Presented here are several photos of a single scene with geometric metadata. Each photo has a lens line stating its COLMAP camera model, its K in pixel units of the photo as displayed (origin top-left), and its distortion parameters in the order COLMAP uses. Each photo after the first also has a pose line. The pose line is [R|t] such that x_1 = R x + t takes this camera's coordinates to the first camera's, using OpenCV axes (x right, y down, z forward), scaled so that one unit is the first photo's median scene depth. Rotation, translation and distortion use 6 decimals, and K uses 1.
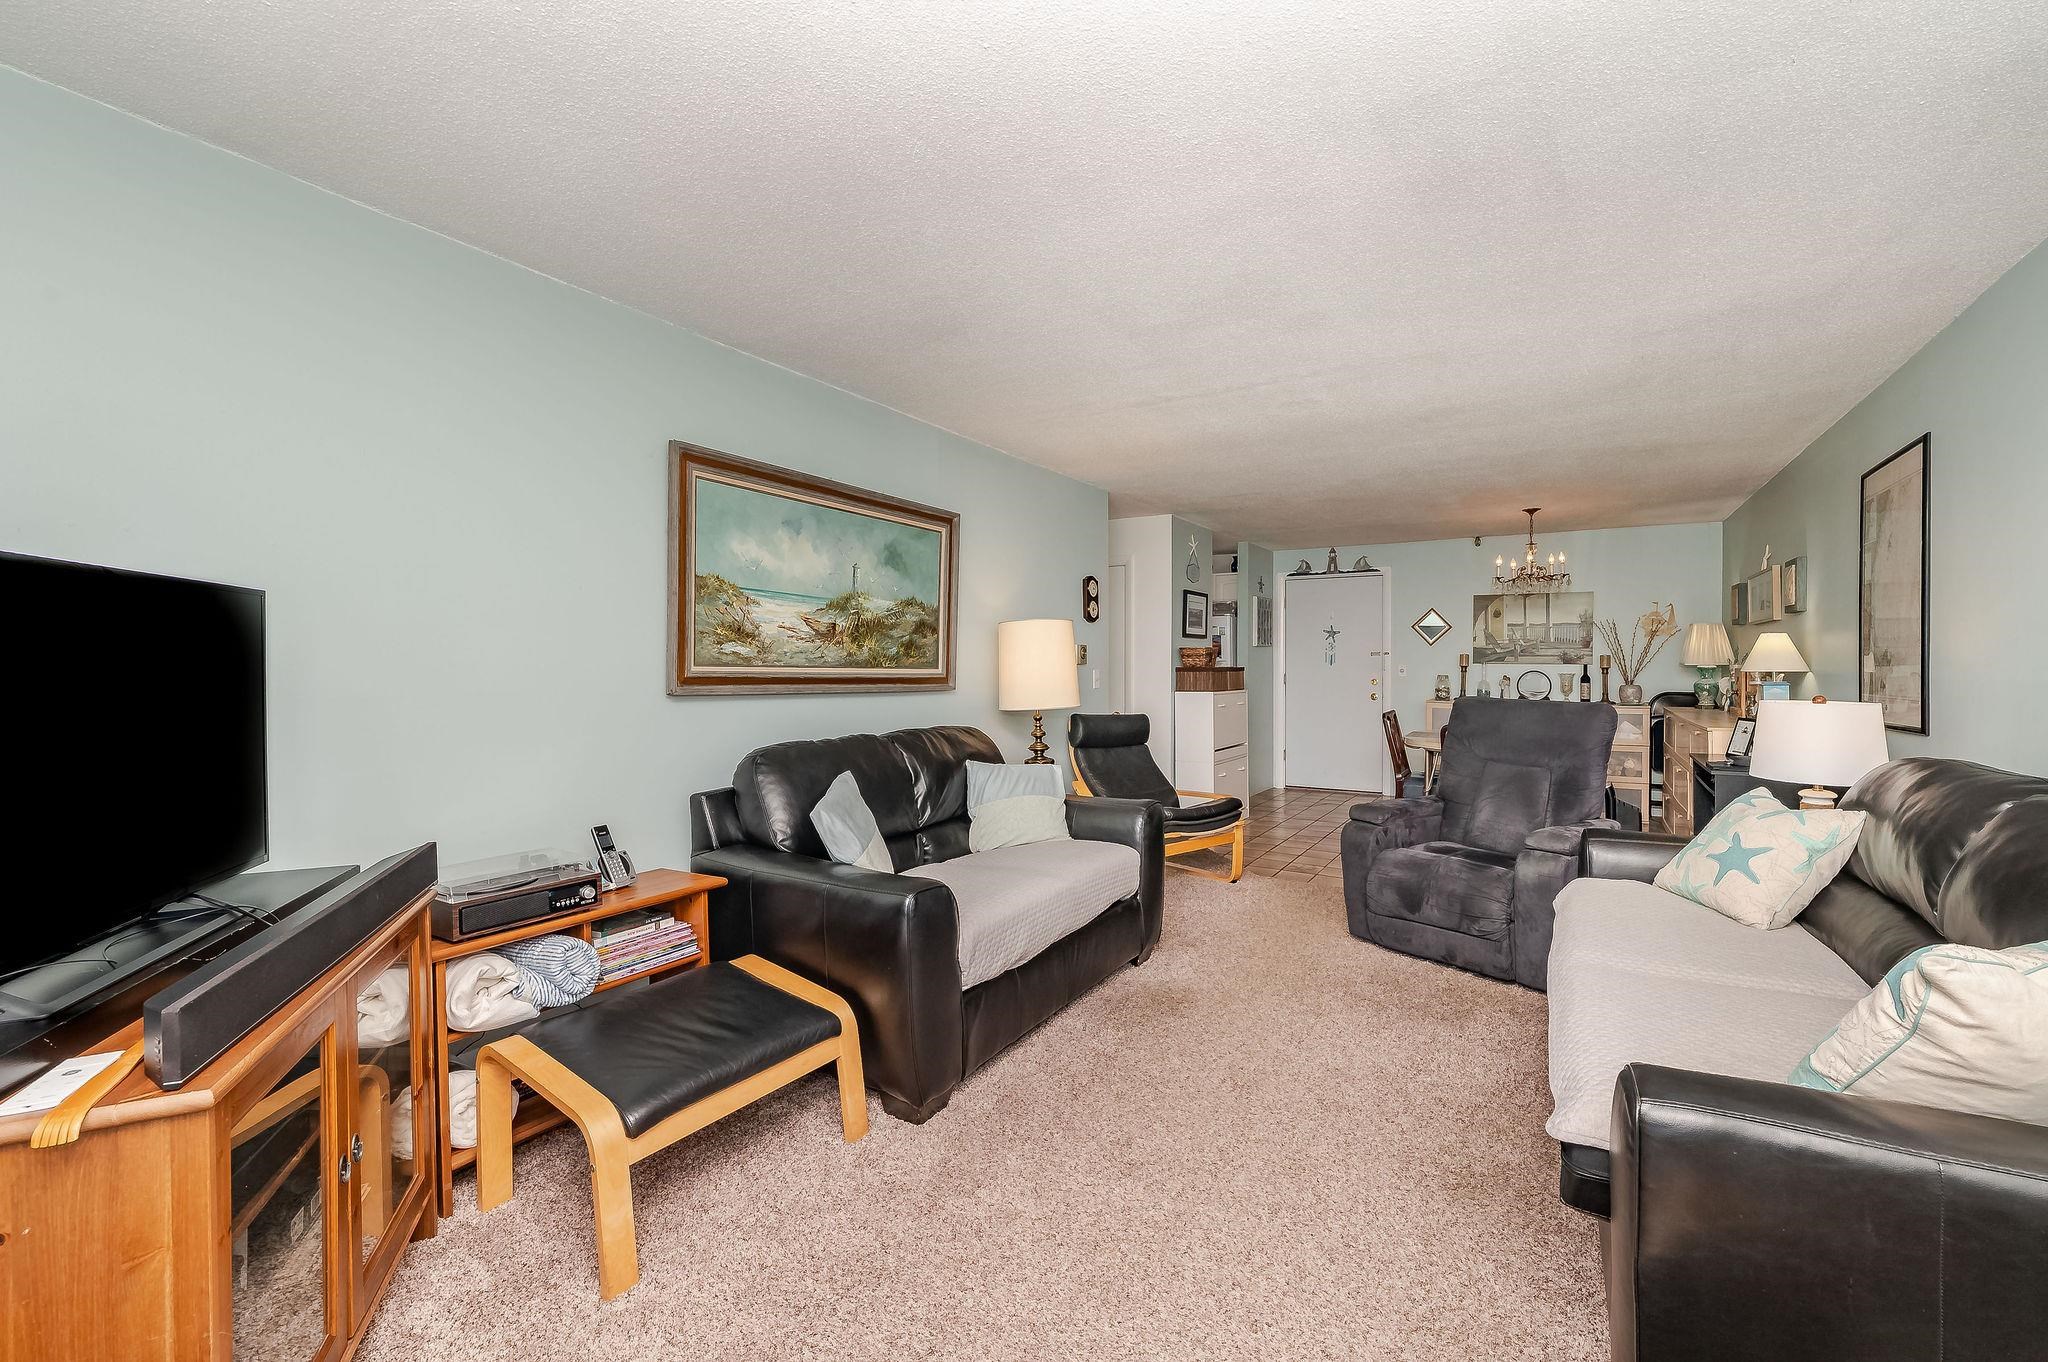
lens RADIAL K [[833.6, 0, 1090.5], [0, 833.6, 668.9], [0, 0, 1]] dist [-0.001968, 0.000521]
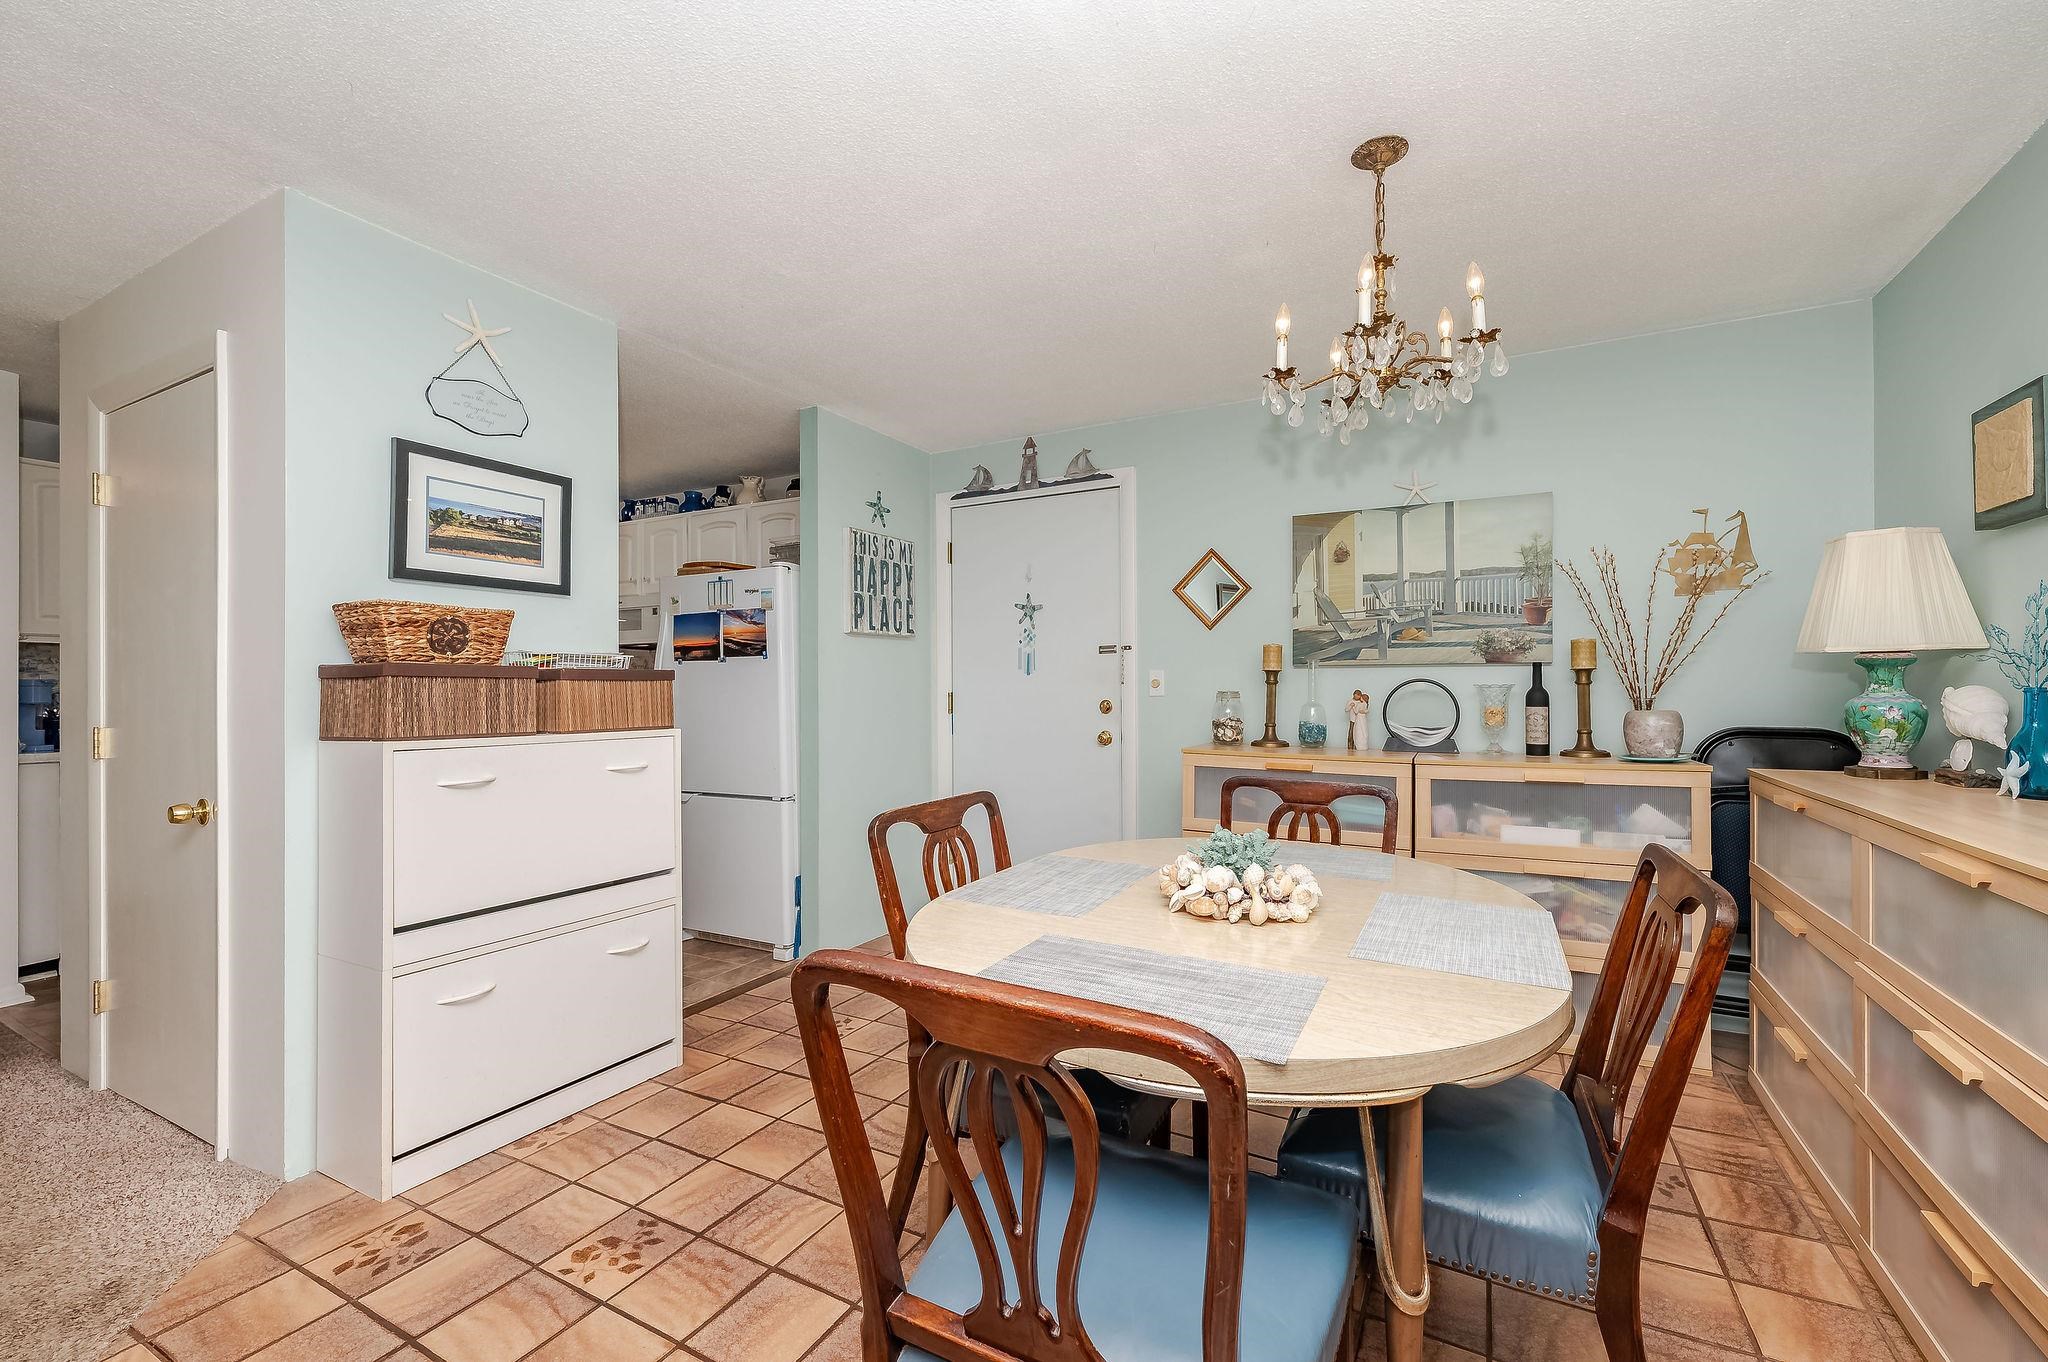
lens RADIAL K [[833.6, 0, 1053.5], [0, 833.6, 691.3], [0, 0, 1]] dist [-0.001968, 0.000521]
pose [[0.999483, -0.004985, 0.031749, 0.576458], [0.005175, 0.999969, -0.005901, 0.018240], [-0.031719, 0.006062, 0.999478, 1.006376]]
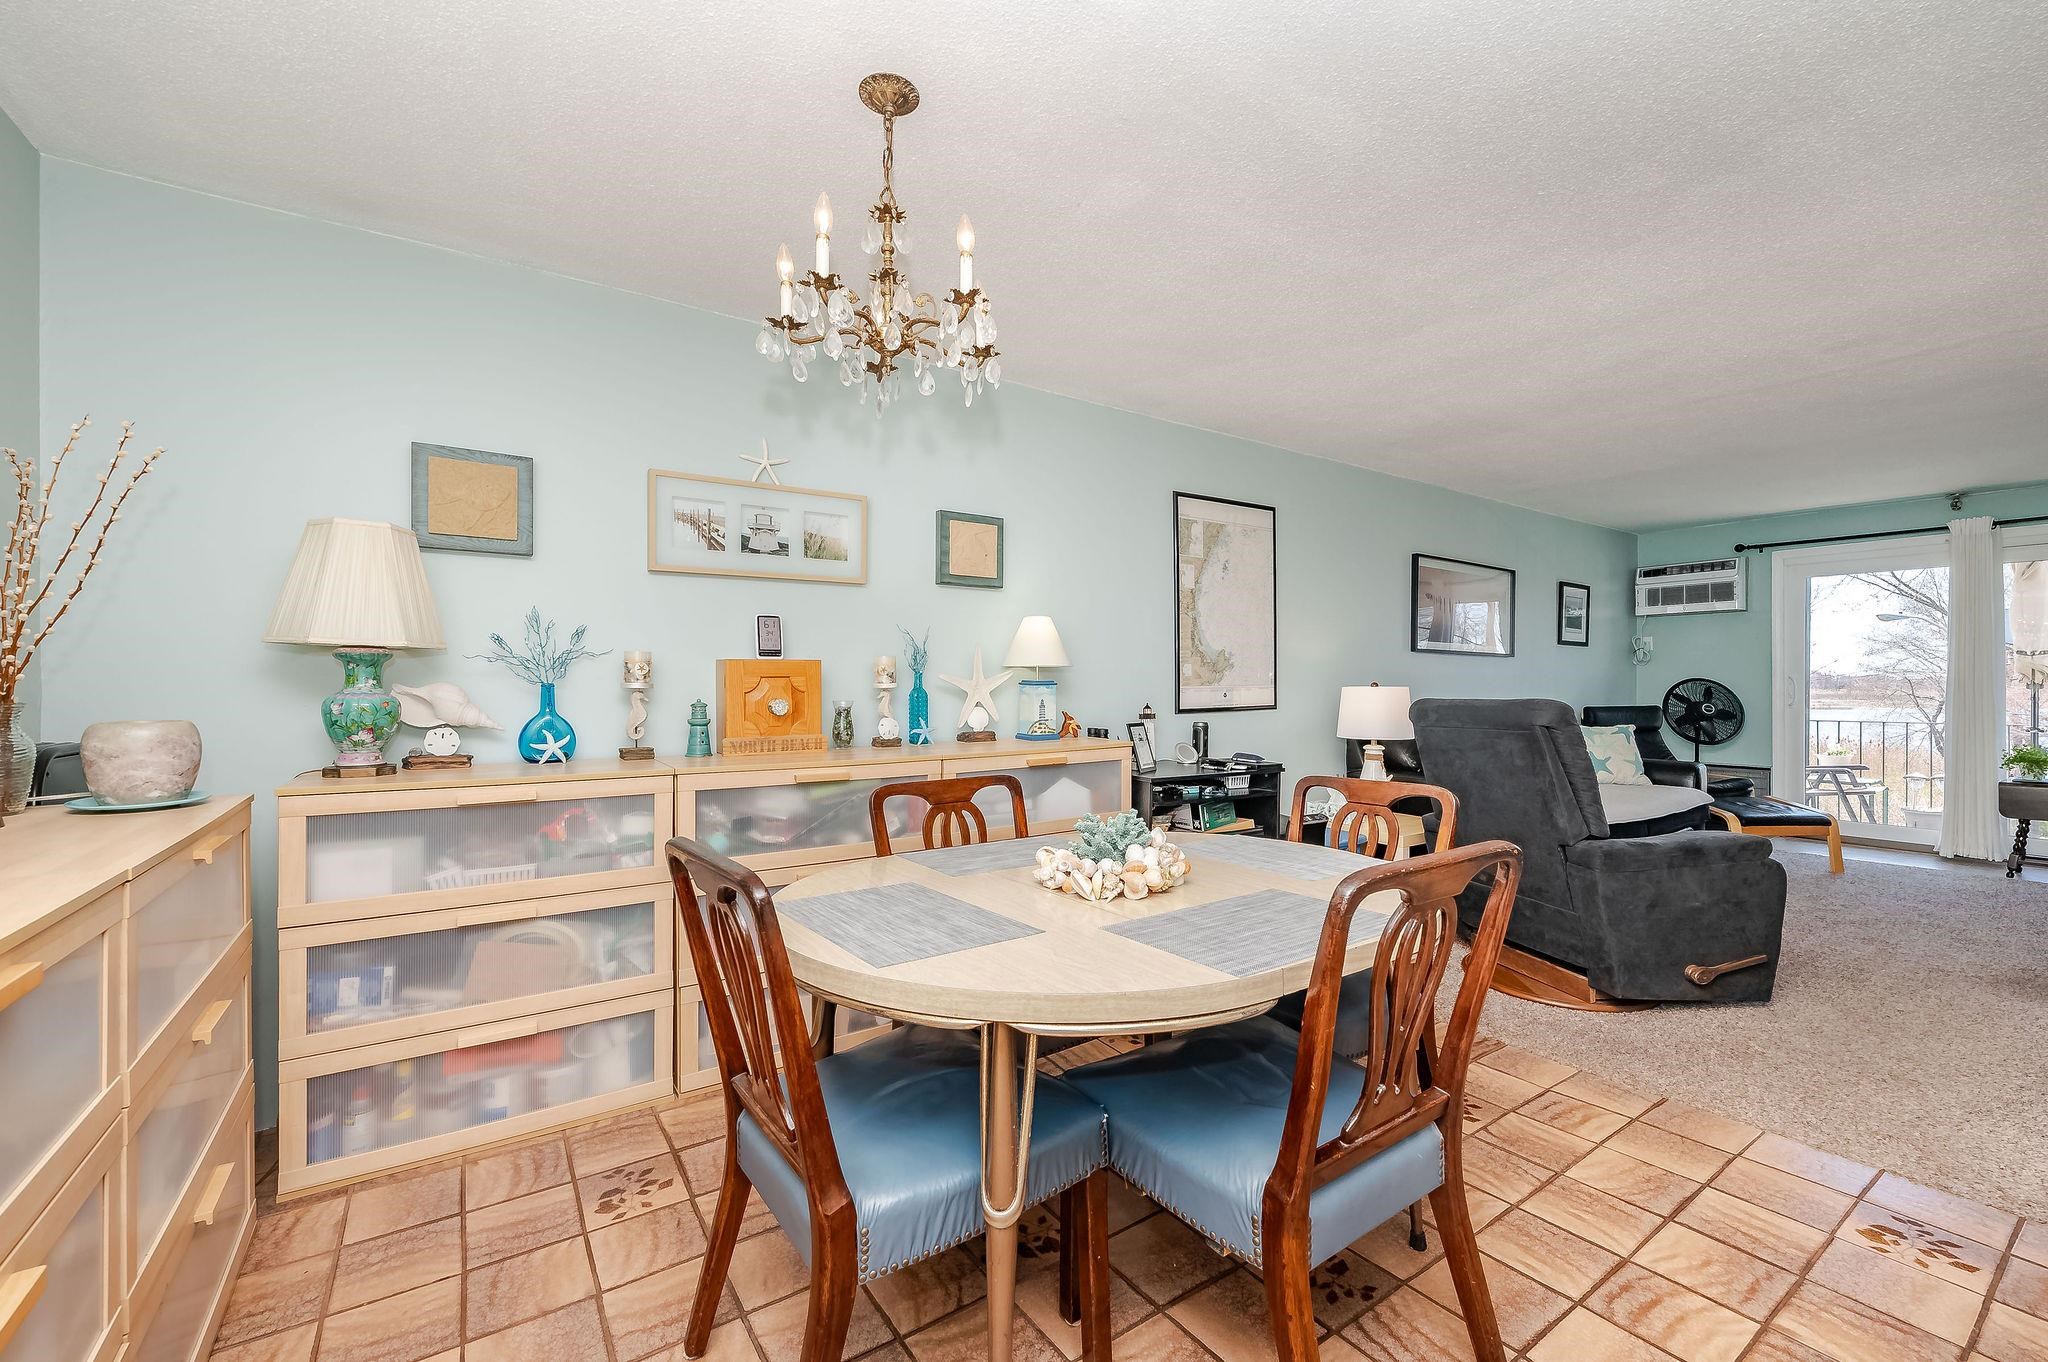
lens RADIAL K [[833.6, 0, 1028.2], [0, 833.6, 683.5], [0, 0, 1]] dist [-0.001968, 0.000521]
pose [[-0.892244, -0.001950, 0.451550, 0.515690], [0.002028, 0.999963, 0.008325, 0.012013], [-0.451550, 0.008344, -0.892207, 1.795483]]
